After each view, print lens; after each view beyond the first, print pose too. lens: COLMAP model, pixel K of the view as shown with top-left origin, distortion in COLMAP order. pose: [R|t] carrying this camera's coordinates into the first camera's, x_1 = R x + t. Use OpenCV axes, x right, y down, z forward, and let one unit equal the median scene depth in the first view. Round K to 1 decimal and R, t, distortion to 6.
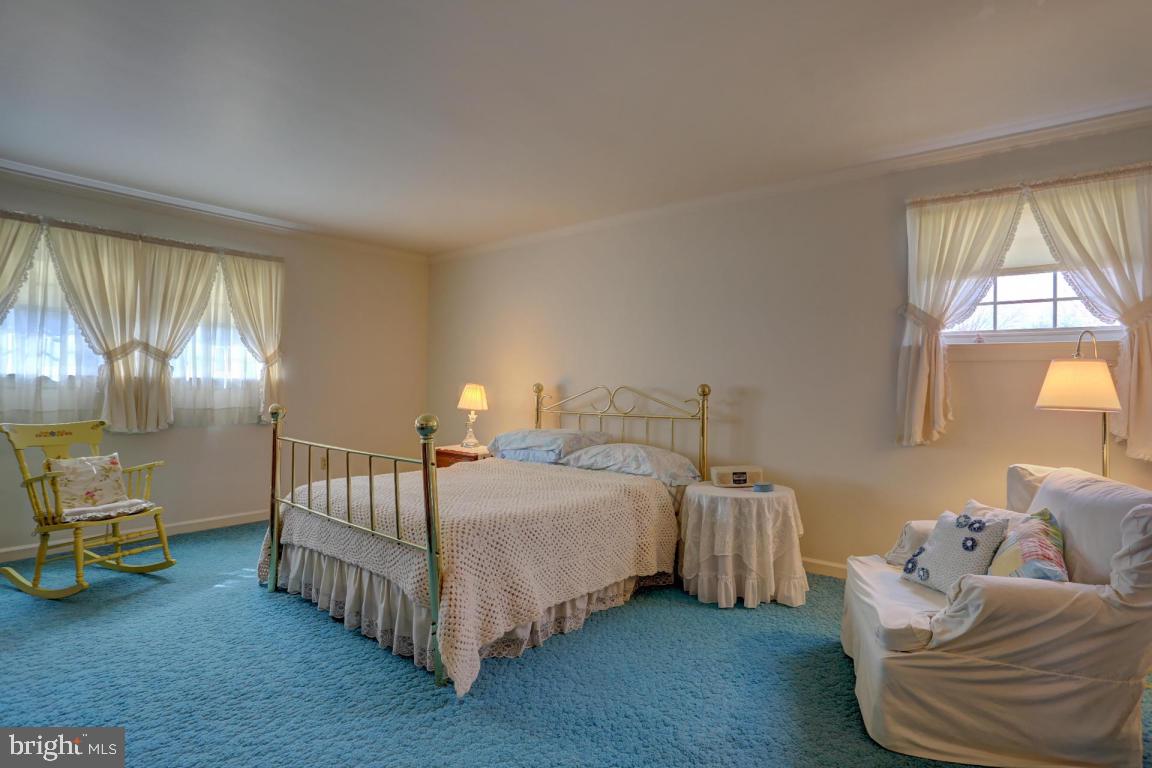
lens RADIAL K [[567.8, 0, 580.2], [0, 567.8, 385.2], [0, 0, 1]] dist [-0.071521, 0.027877]
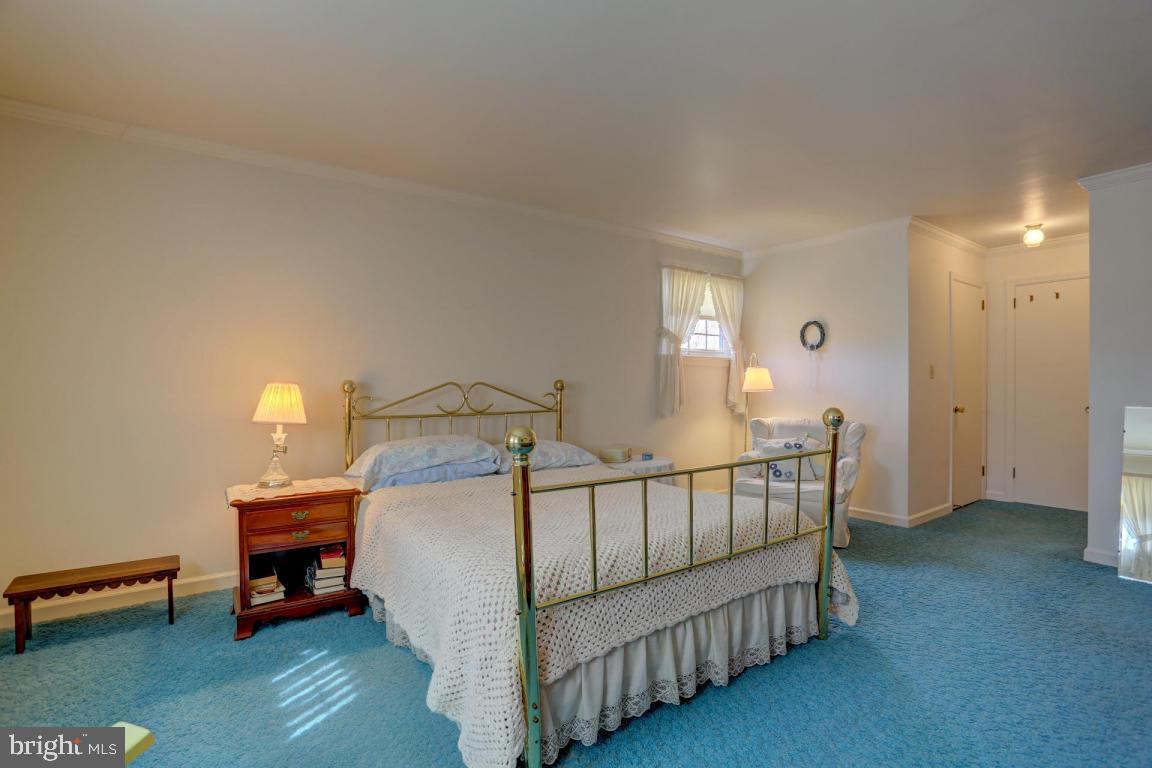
lens RADIAL K [[567.8, 0, 580.2], [0, 567.8, 385.2], [0, 0, 1]] dist [-0.071521, 0.027877]
pose [[0.236227, -0.013714, 0.971601, -1.047268], [0.004075, 0.999906, 0.013123, -0.005487], [-0.971689, 0.000860, 0.236260, 0.856277]]
